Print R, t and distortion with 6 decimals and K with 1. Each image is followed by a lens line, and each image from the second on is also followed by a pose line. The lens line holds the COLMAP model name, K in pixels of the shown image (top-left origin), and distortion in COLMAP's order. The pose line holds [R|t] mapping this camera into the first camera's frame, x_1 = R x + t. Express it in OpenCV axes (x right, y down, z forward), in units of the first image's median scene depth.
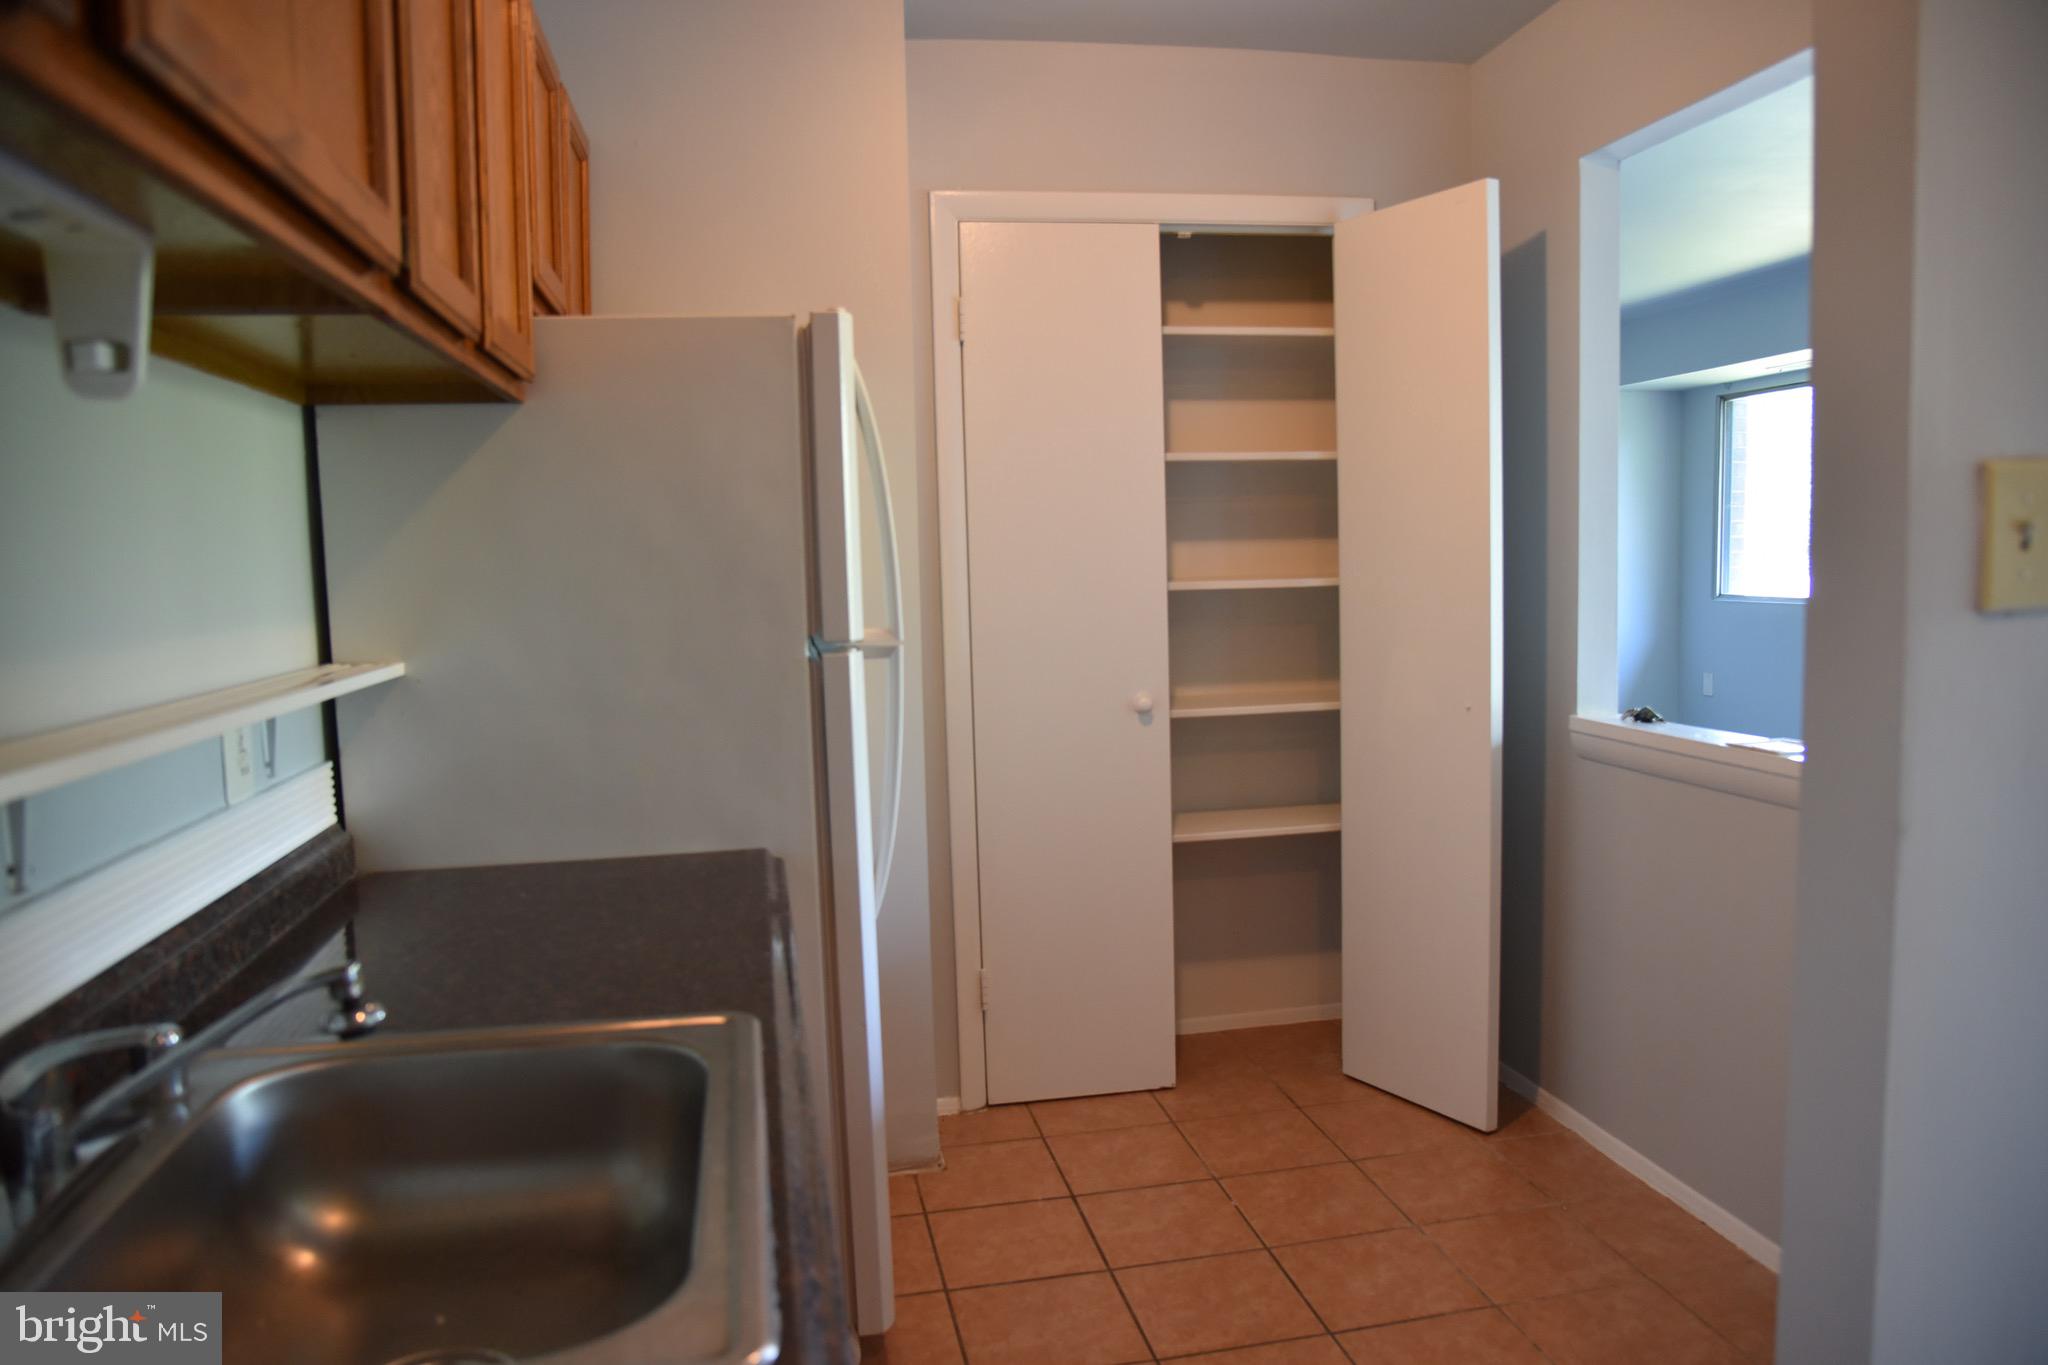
lens RADIAL K [[1418.5, 0, 1018.6], [0, 1418.5, 703.0], [0, 0, 1]] dist [-0.116348, 0.074117]
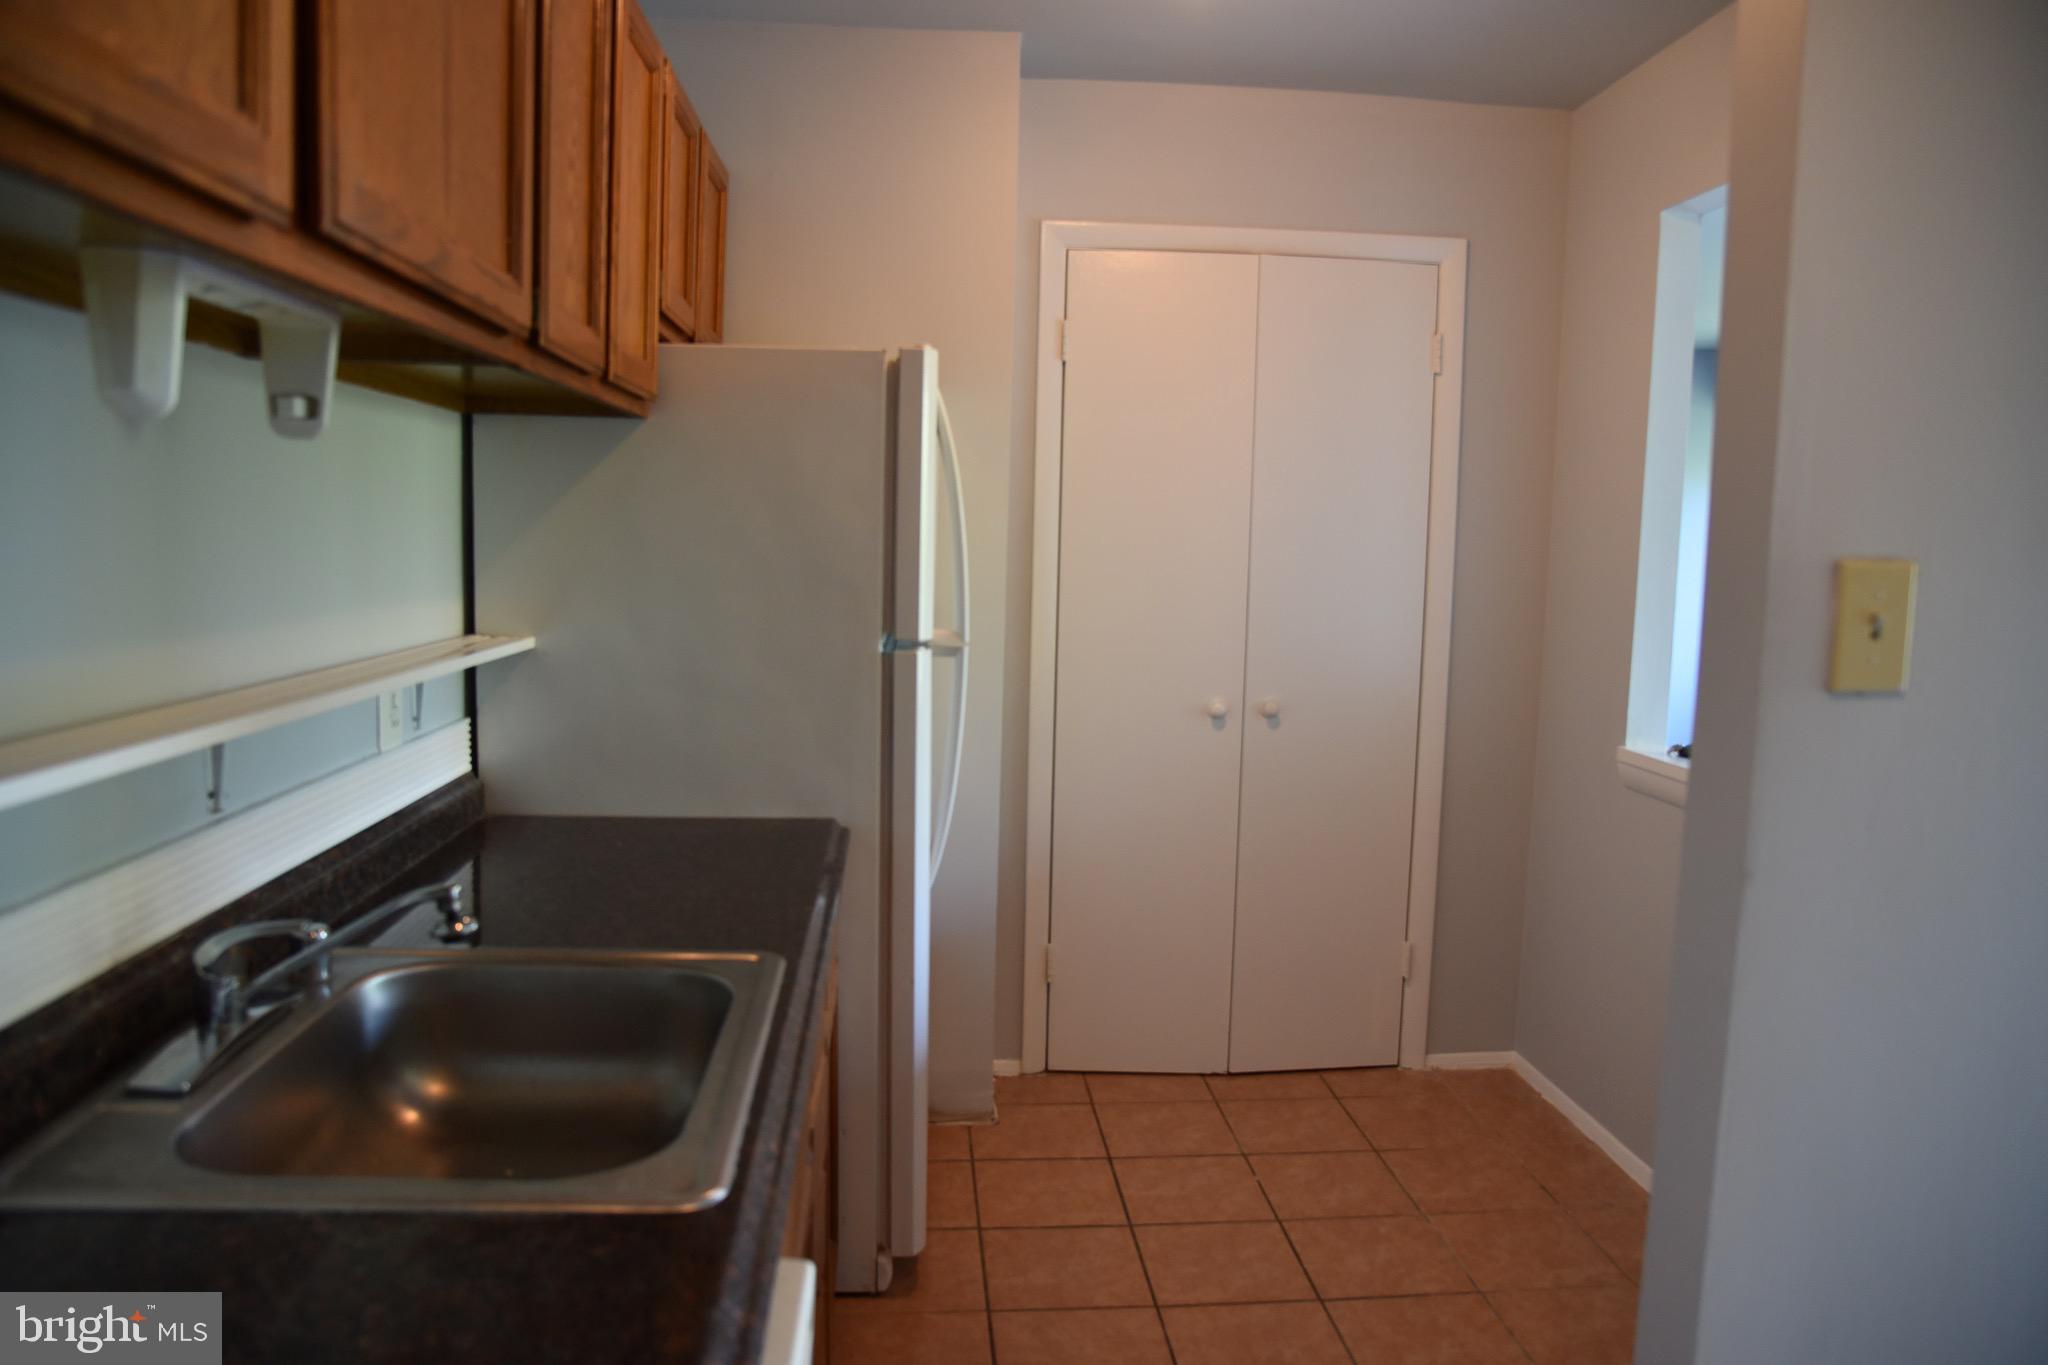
lens RADIAL K [[1418.5, 0, 1018.6], [0, 1418.5, 703.0], [0, 0, 1]] dist [-0.116348, 0.074117]
pose [[0.992592, 0.063966, -0.103293, 0.084886], [-0.062651, 0.997908, 0.015935, -0.018348], [0.104096, -0.009345, 0.994523, -0.123724]]
